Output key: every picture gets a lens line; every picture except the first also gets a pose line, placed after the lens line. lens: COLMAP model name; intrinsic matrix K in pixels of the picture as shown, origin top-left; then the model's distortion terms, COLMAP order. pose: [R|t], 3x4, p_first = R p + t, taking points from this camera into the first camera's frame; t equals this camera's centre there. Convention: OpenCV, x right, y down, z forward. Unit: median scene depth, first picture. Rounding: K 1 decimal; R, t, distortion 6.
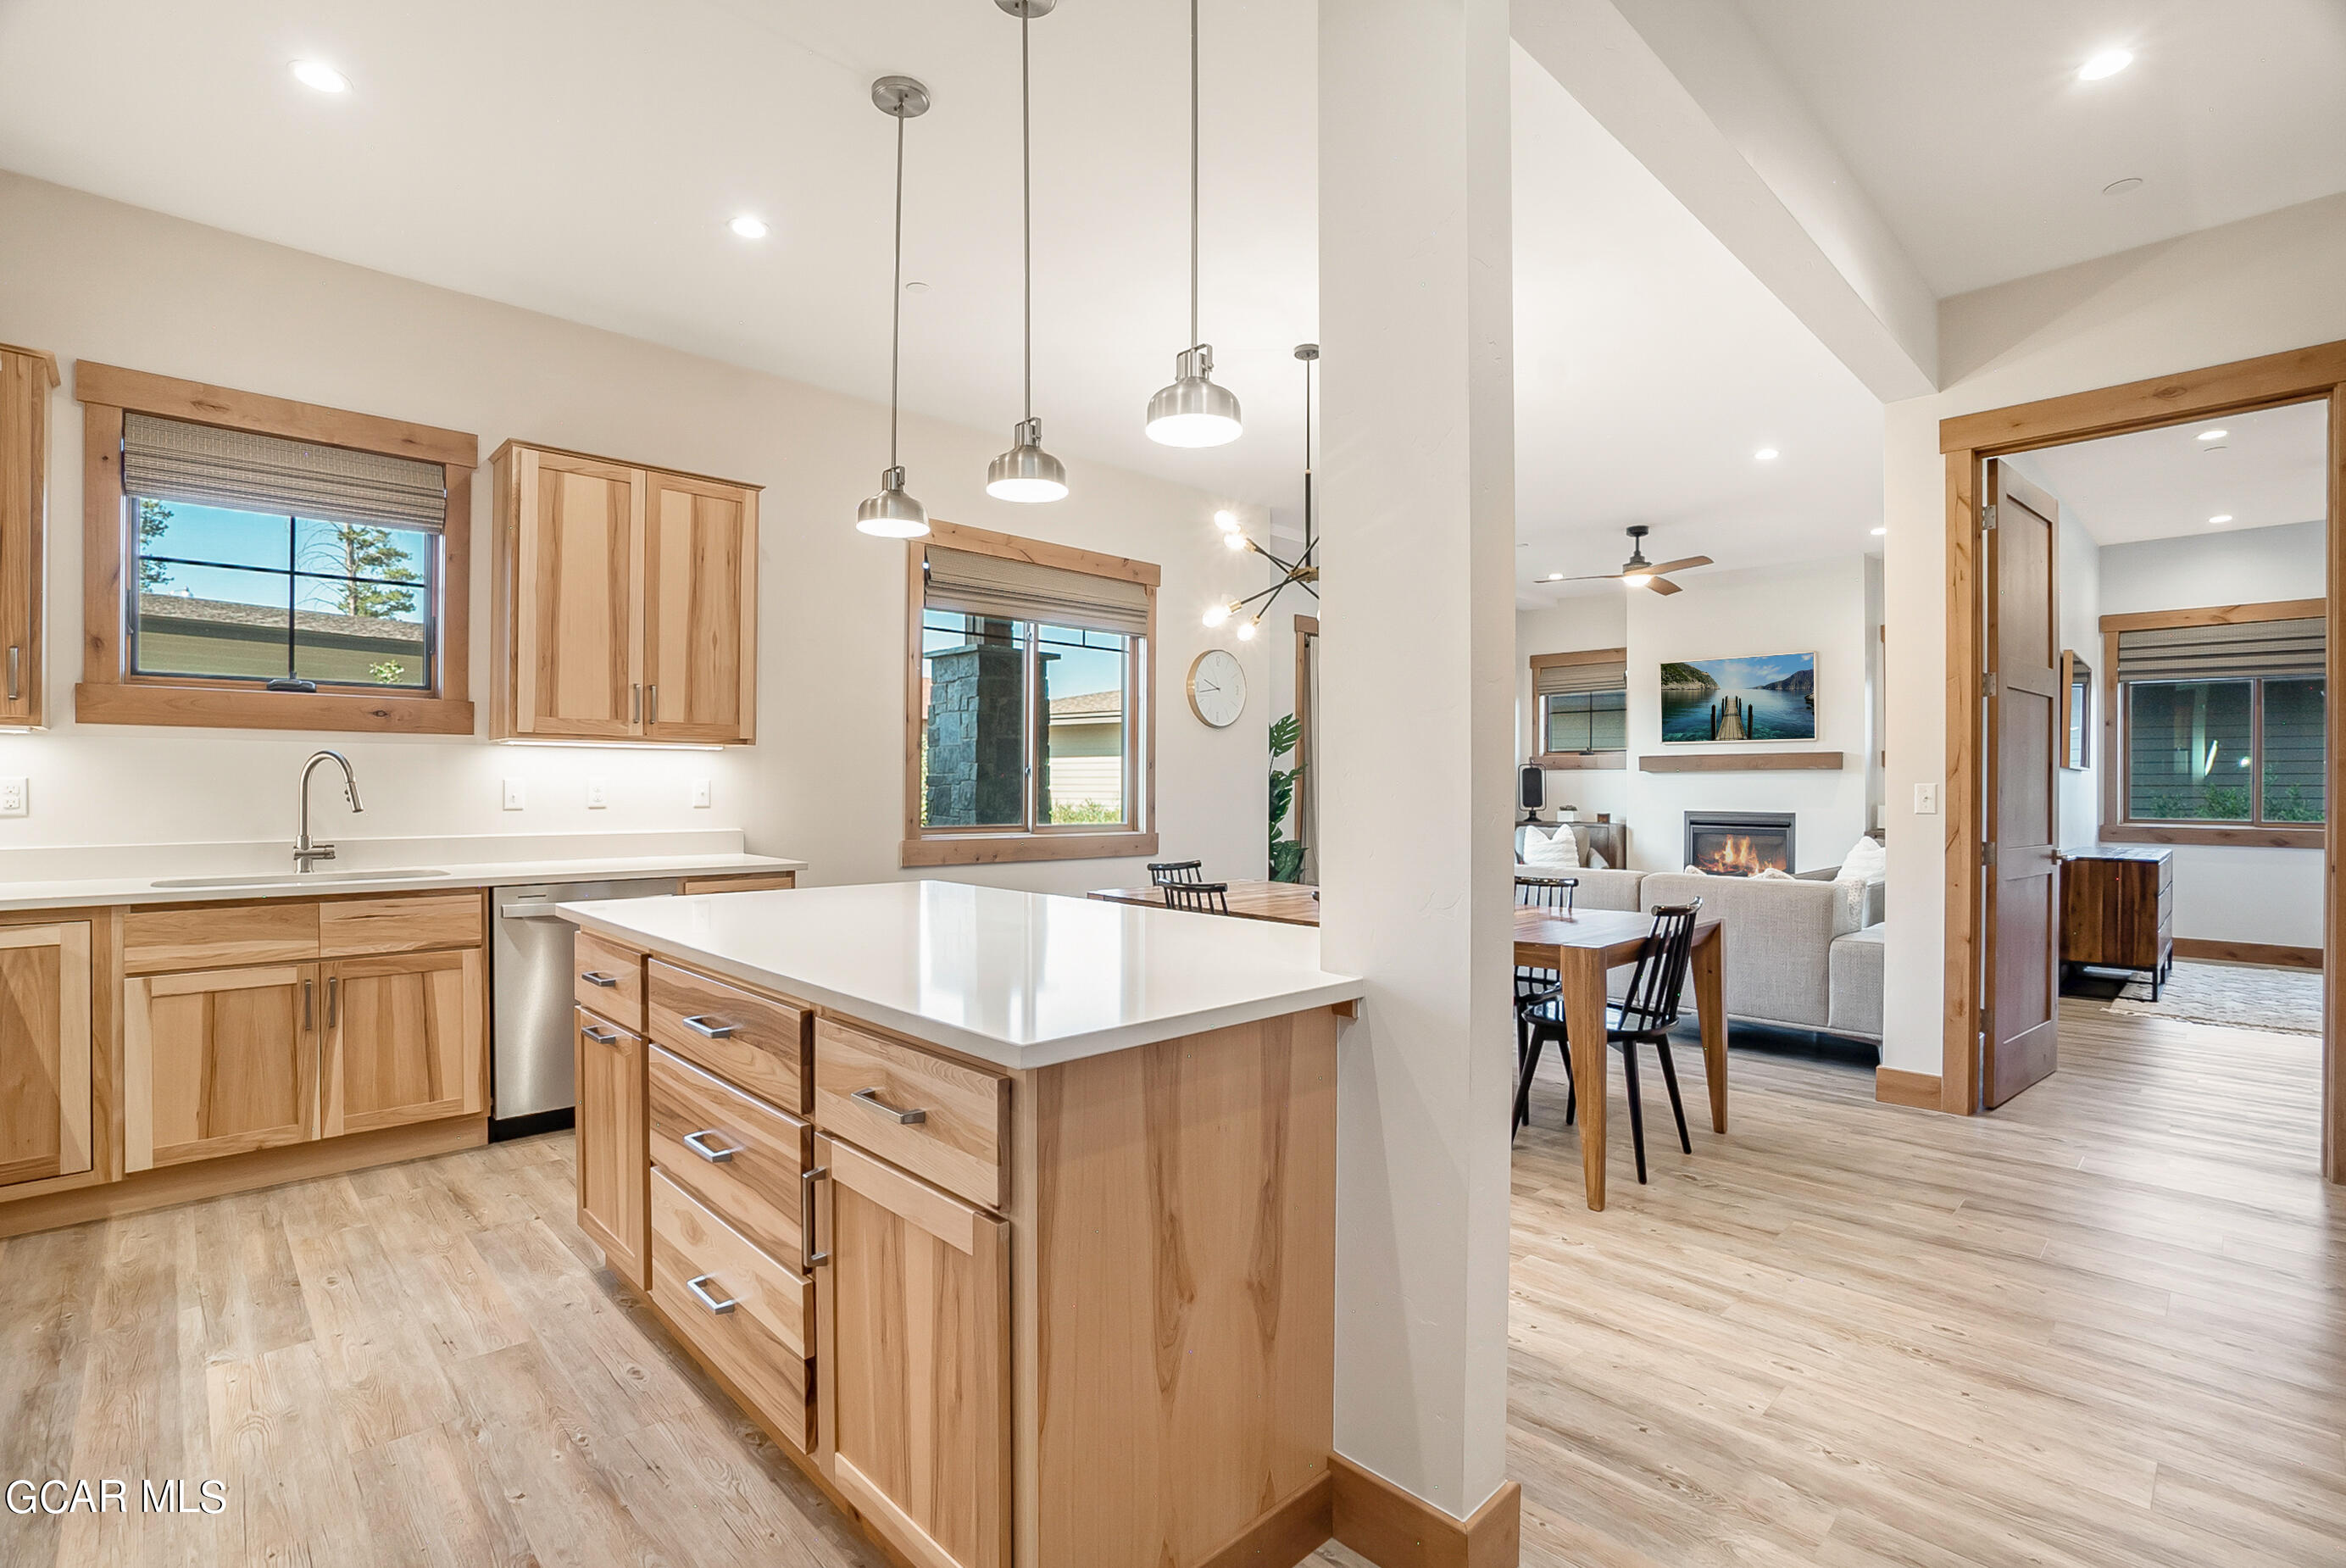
lens RADIAL K [[1095.9, 0, 1184.7], [0, 1095.9, 786.1], [0, 0, 1]] dist [-0.041369, 0.007348]
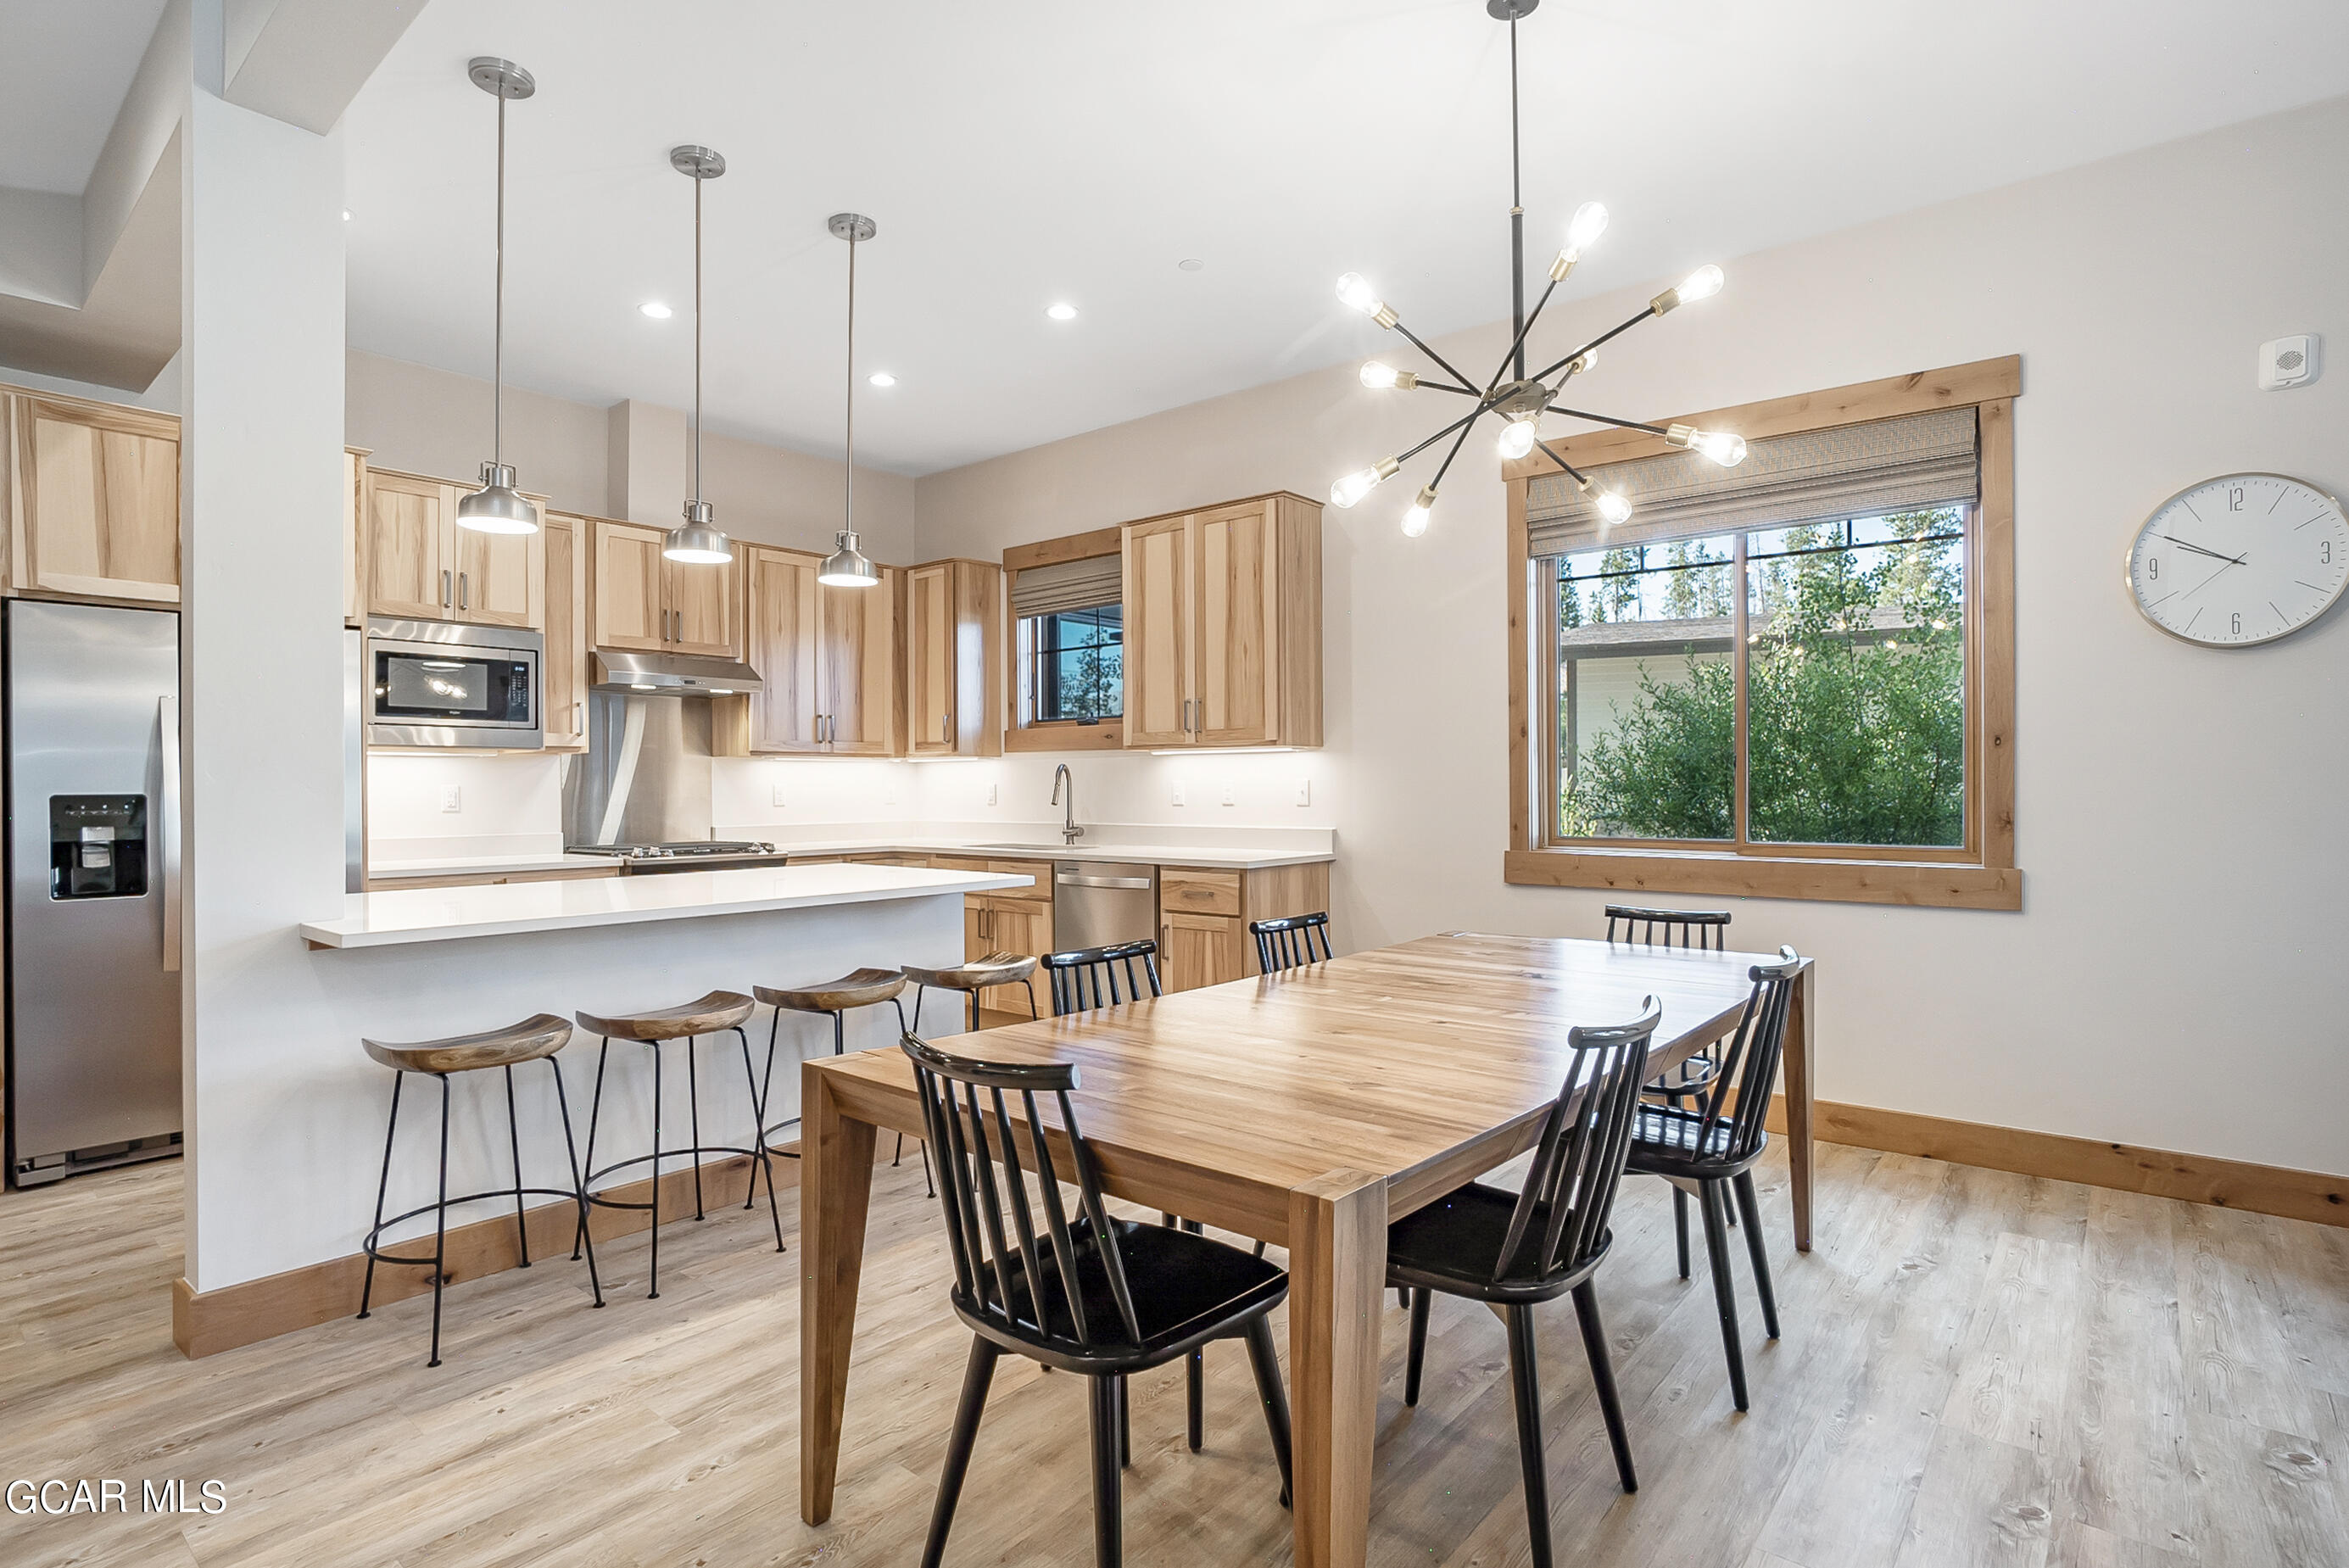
lens RADIAL K [[1205.6, 0, 1168.0], [0, 1205.6, 779.2], [0, 0, 1]] dist [-0.032723, 0.013440]
pose [[0.090141, -0.010272, -0.995876, 0.474014], [0.006993, 0.999929, -0.009681, 0.002877], [0.995904, -0.006091, 0.090206, 0.519860]]
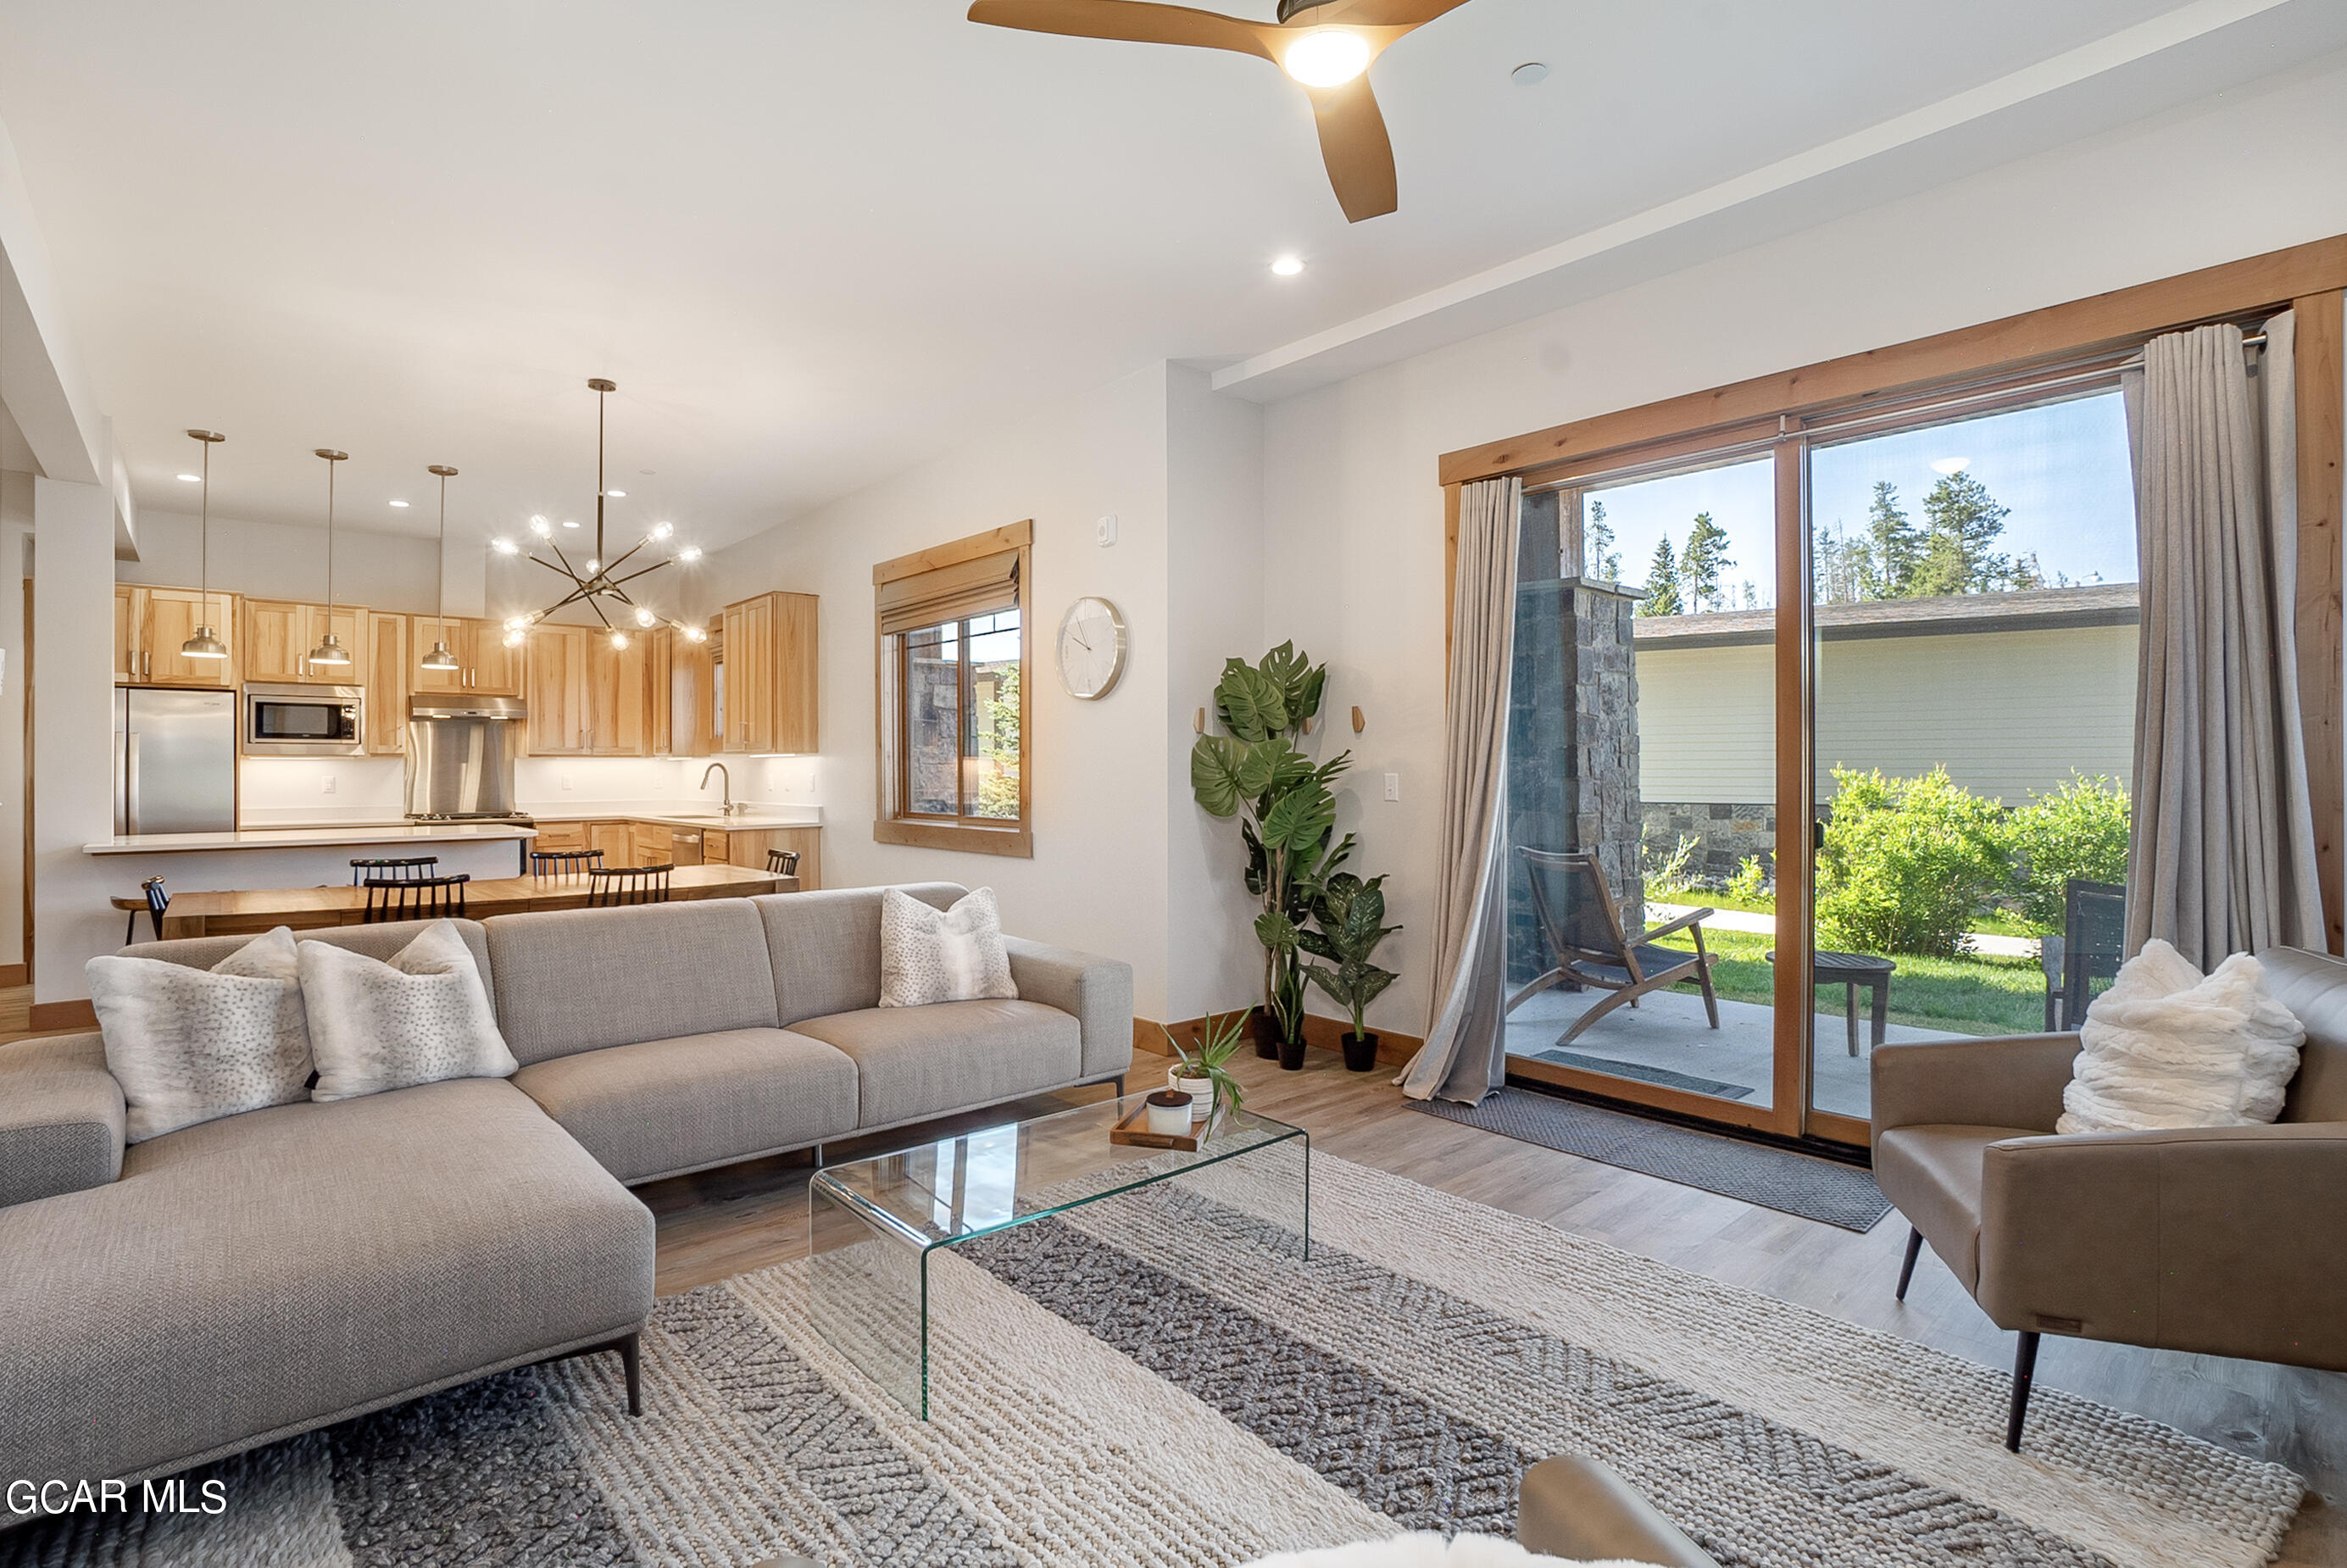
lens RADIAL K [[1096.4, 0, 1162.3], [0, 1096.4, 754.3], [0, 0, 1]] dist [-0.041369, 0.007348]
pose [[-0.049130, -0.015614, -0.998670, 0.781851], [0.005997, 0.999855, -0.015928, -0.004494], [0.998774, -0.006772, -0.049029, 1.086837]]
